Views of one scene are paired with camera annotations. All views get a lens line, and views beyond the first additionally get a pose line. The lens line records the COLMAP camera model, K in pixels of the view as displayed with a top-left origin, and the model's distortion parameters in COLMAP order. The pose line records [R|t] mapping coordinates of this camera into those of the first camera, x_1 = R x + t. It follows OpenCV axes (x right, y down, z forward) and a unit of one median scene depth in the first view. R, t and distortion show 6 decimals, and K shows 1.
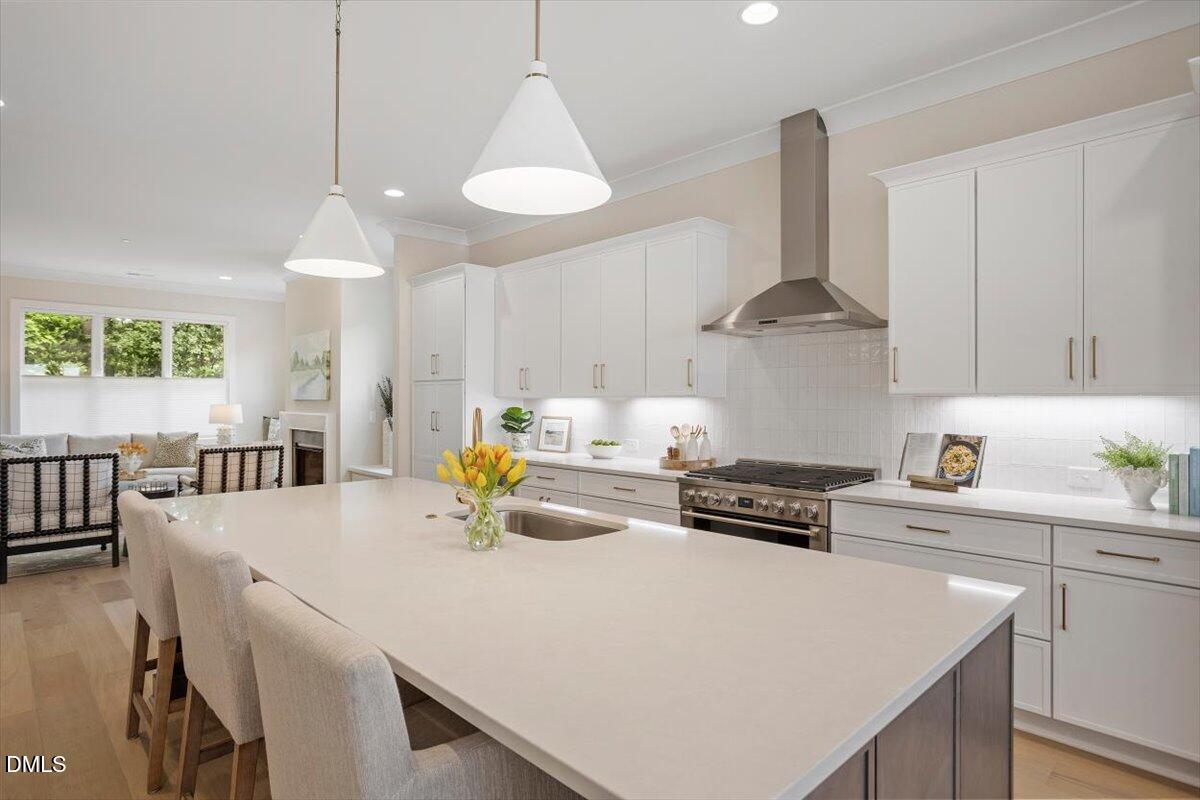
lens RADIAL K [[653.0, 0, 595.9], [0, 653.0, 394.4], [0, 0, 1]] dist [0.000978, 0.001274]
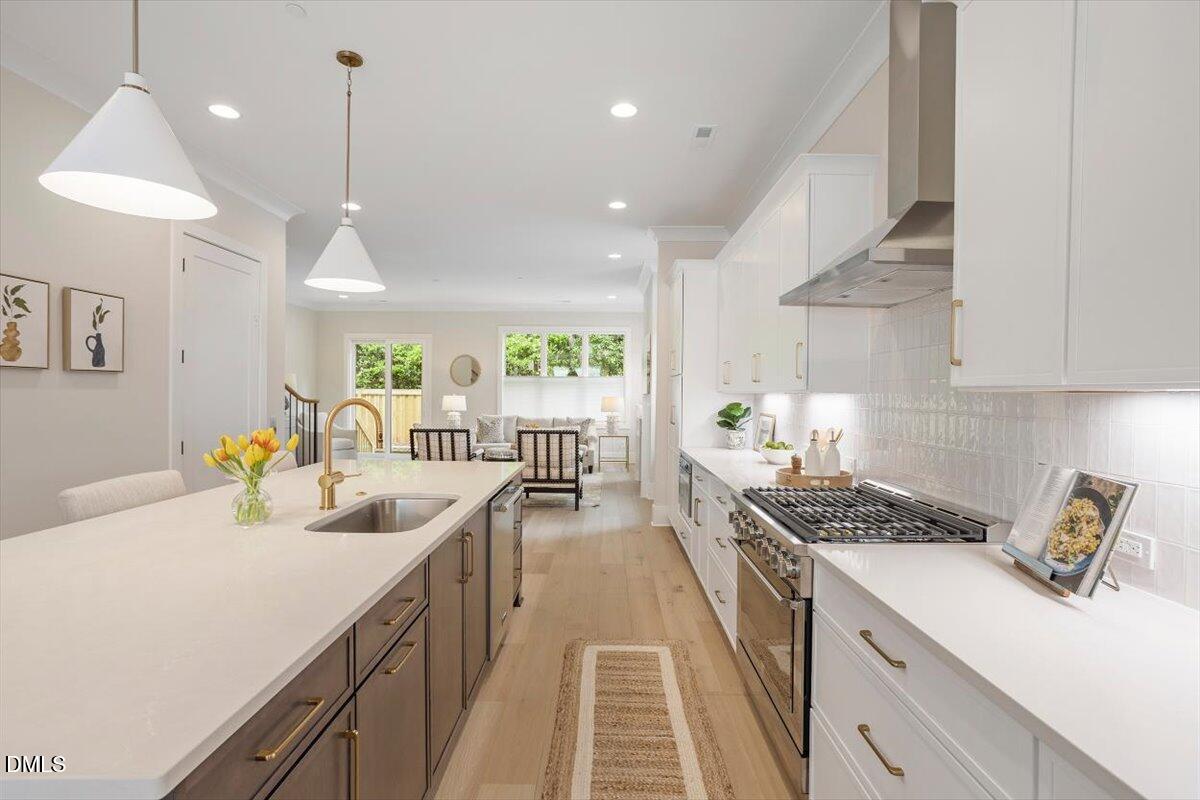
lens RADIAL K [[581.3, 0, 600.2], [0, 581.3, 399.6], [0, 0, 1]] dist [-0.024079, 0.013002]
pose [[0.714525, 0.014577, -0.699458, 0.341103], [-0.002666, 0.999832, 0.018114, 0.000131], [0.699604, -0.011078, 0.714445, 0.263896]]
